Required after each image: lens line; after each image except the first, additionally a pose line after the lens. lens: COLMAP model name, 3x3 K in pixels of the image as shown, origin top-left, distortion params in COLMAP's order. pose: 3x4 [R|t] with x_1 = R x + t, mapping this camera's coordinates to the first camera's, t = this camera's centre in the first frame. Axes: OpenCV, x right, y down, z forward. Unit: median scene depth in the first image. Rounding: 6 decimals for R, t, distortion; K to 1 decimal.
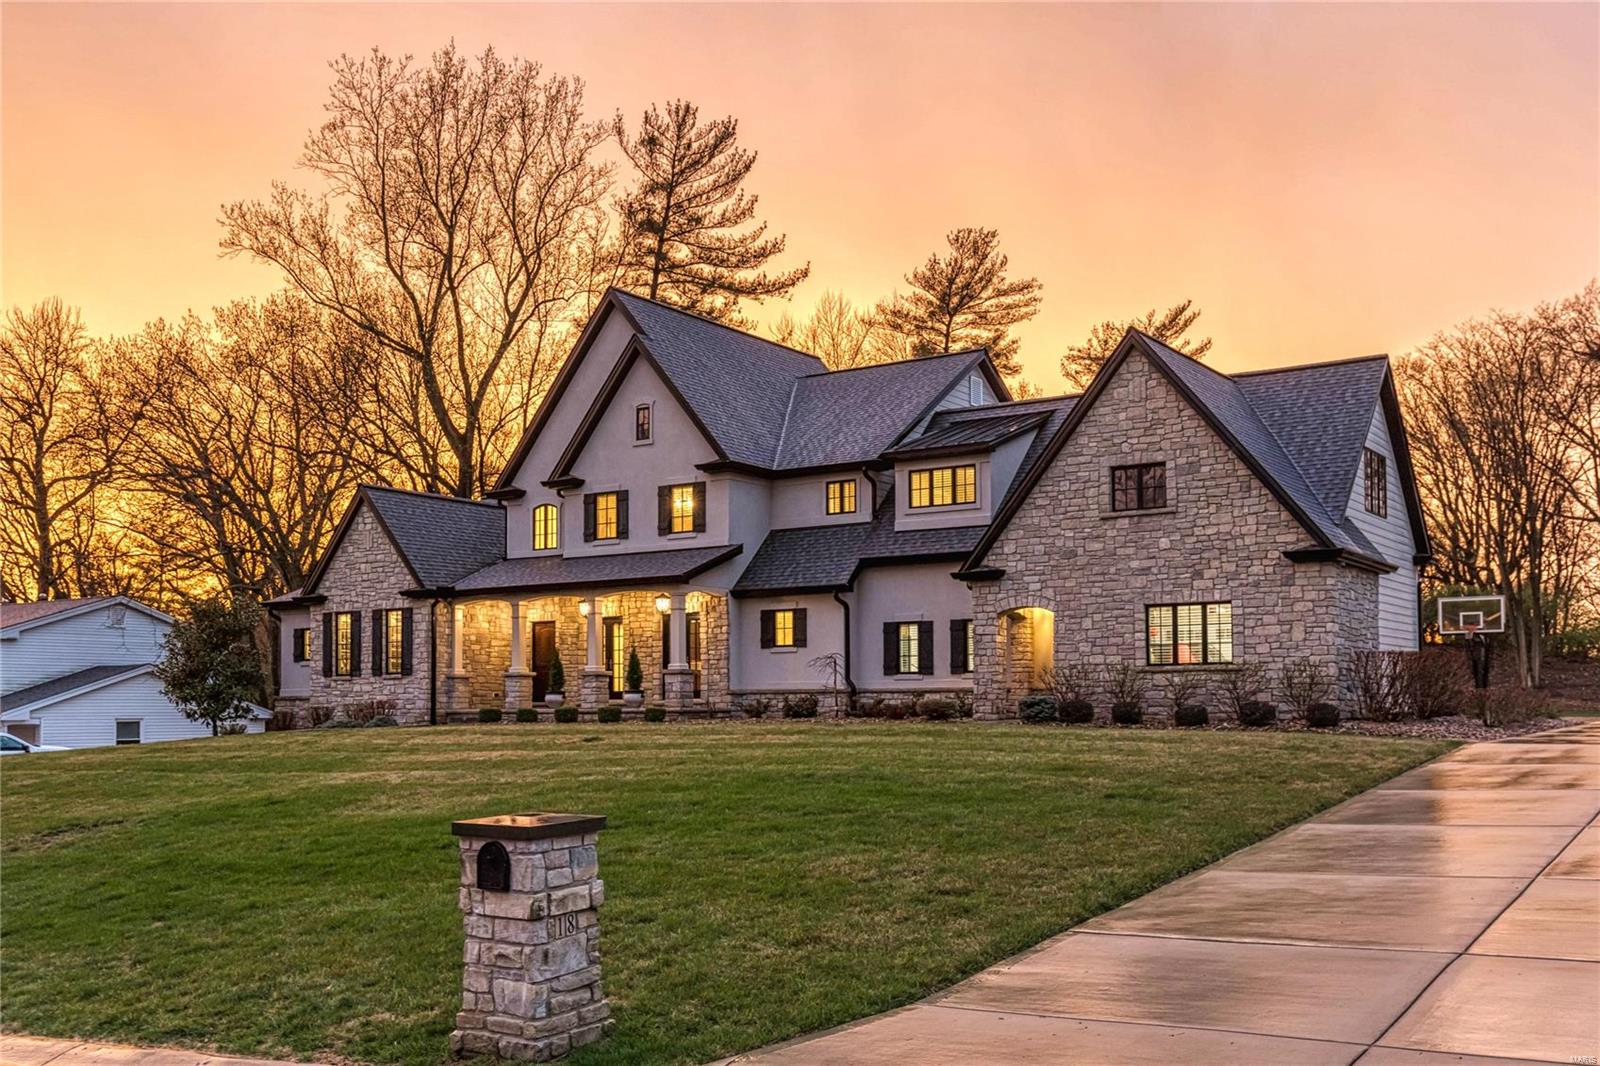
lens RADIAL K [[1493.5, 0, 801.0], [0, 1493.5, 637.8], [0, 0, 1]] dist [0.096109, -0.000126]
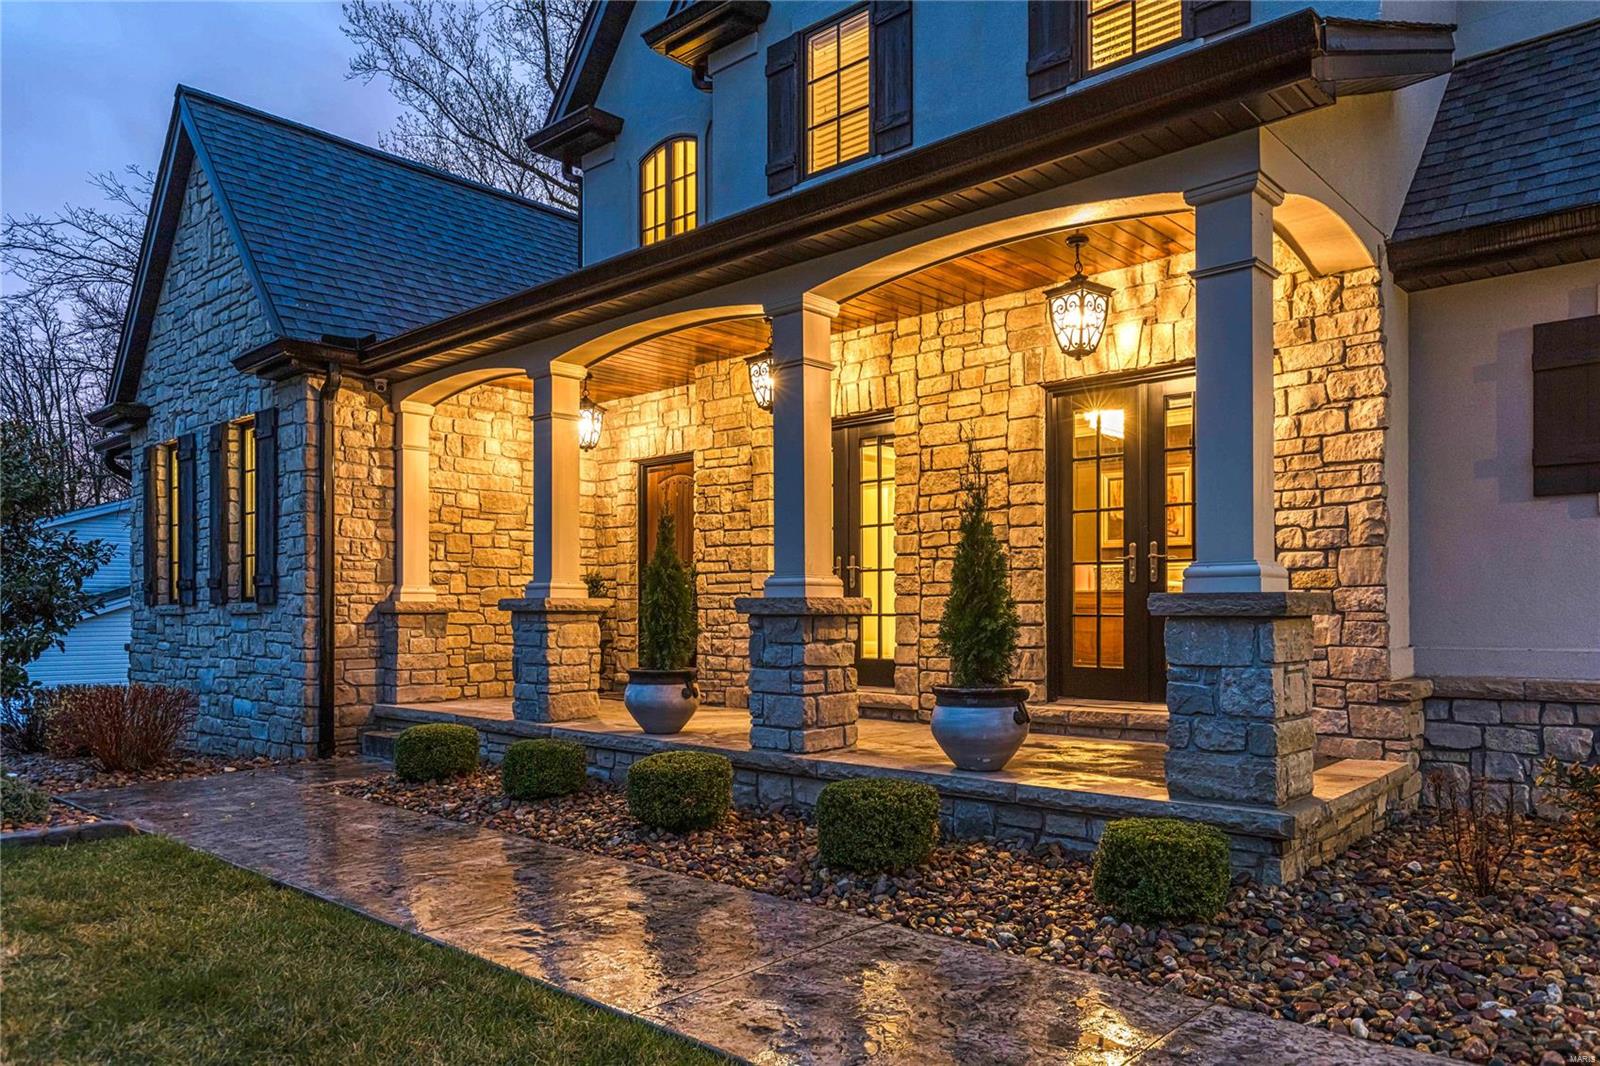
lens RADIAL K [[1074.3, 0, 800.0], [0, 1074.3, 533.0], [0, 0, 1]] dist [0.000177, 0.000011]
pose [[0.990457, -0.009329, -0.137509, -0.106870], [0.006086, 0.999694, -0.023989, 0.014970], [0.137691, 0.022923, 0.990210, 0.773298]]
